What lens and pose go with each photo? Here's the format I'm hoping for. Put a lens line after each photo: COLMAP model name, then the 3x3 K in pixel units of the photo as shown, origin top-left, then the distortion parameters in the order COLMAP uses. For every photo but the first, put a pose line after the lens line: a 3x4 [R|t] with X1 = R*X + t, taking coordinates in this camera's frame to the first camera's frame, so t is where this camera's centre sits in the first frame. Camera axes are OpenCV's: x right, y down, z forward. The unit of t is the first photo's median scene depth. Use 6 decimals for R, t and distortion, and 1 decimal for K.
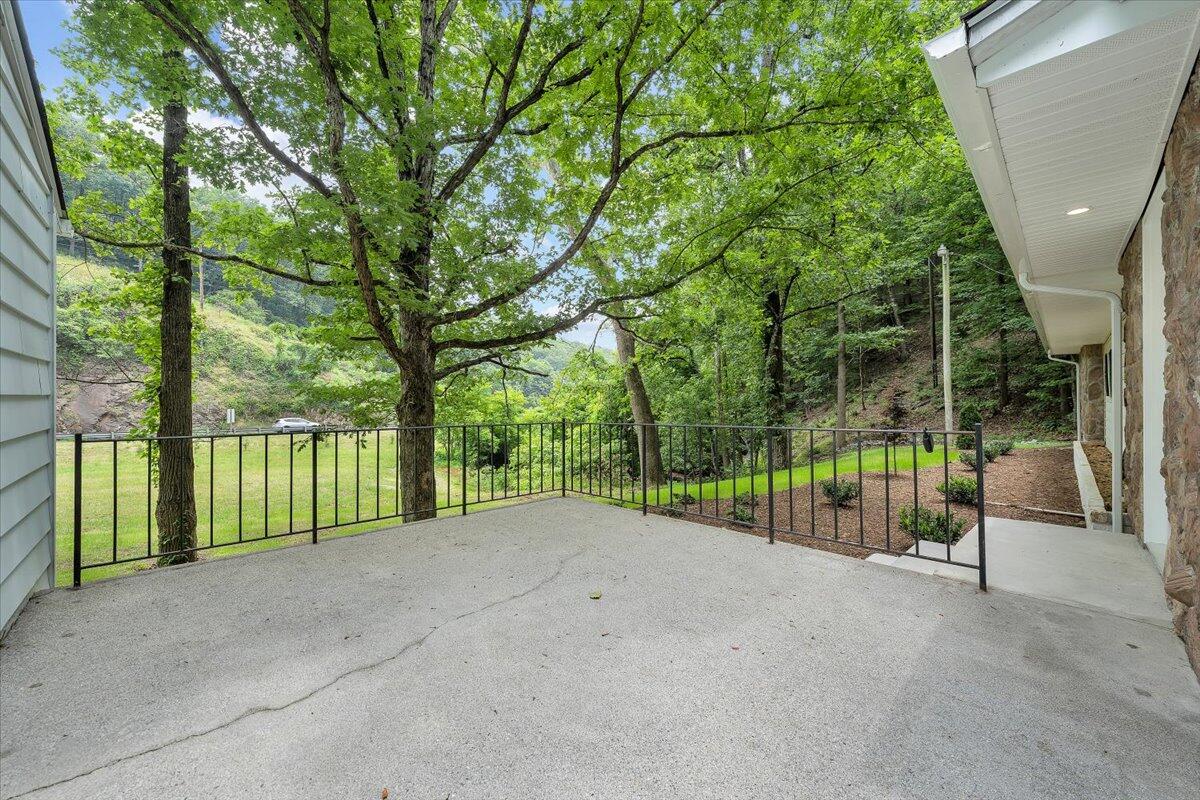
lens RADIAL K [[446.3, 0, 593.4], [0, 446.3, 394.5], [0, 0, 1]] dist [0.001205, -0.000160]
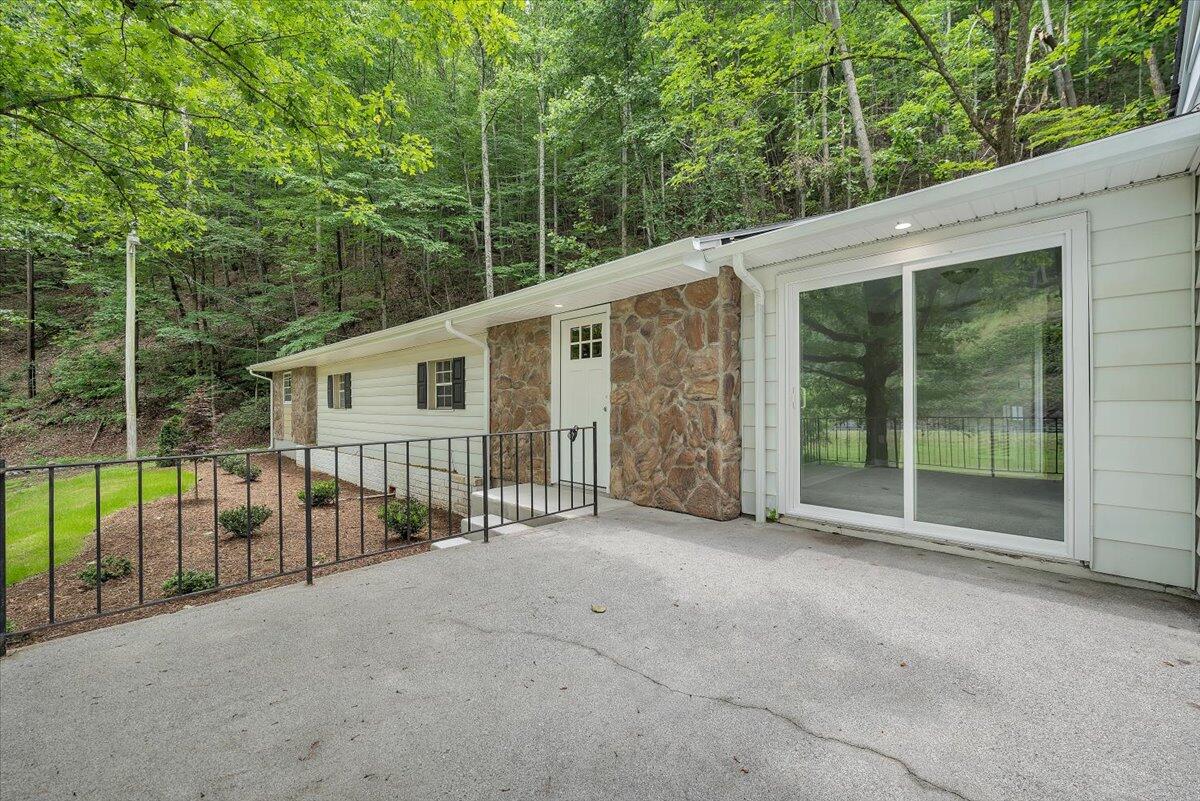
lens RADIAL K [[478.9, 0, 595.1], [0, 478.9, 405.0], [0, 0, 1]] dist [-0.001338, 0.000132]
pose [[0.001304, 0.008987, 0.999959, -0.273893], [-0.004596, 0.999949, -0.008981, 0.004573], [-0.999989, -0.004584, 0.001345, 0.266760]]
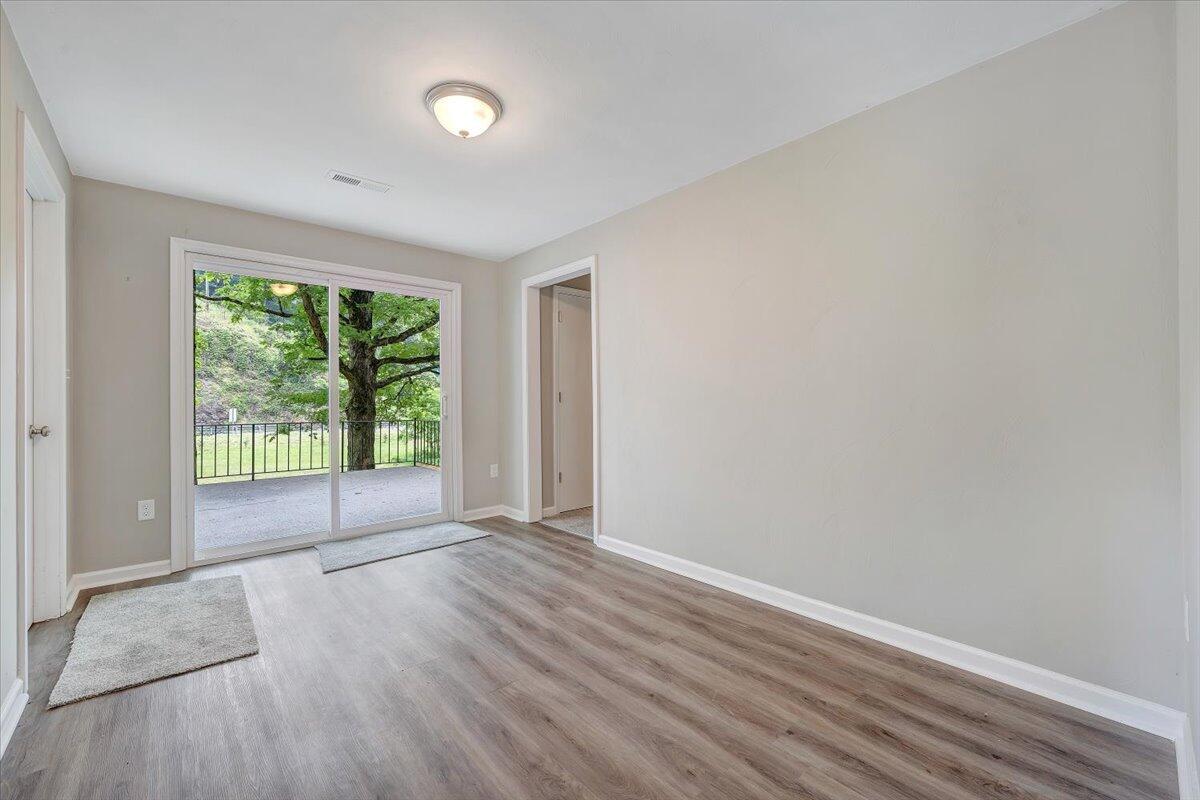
lens RADIAL K [[478.9, 0, 598.4], [0, 478.9, 394.0], [0, 0, 1]] dist [-0.001338, 0.000132]
pose [[0.999342, 0.001370, -0.036249, 0.364871], [-0.001277, 0.999996, 0.002581, -0.021936], [0.036252, -0.002533, 0.999339, -0.396380]]
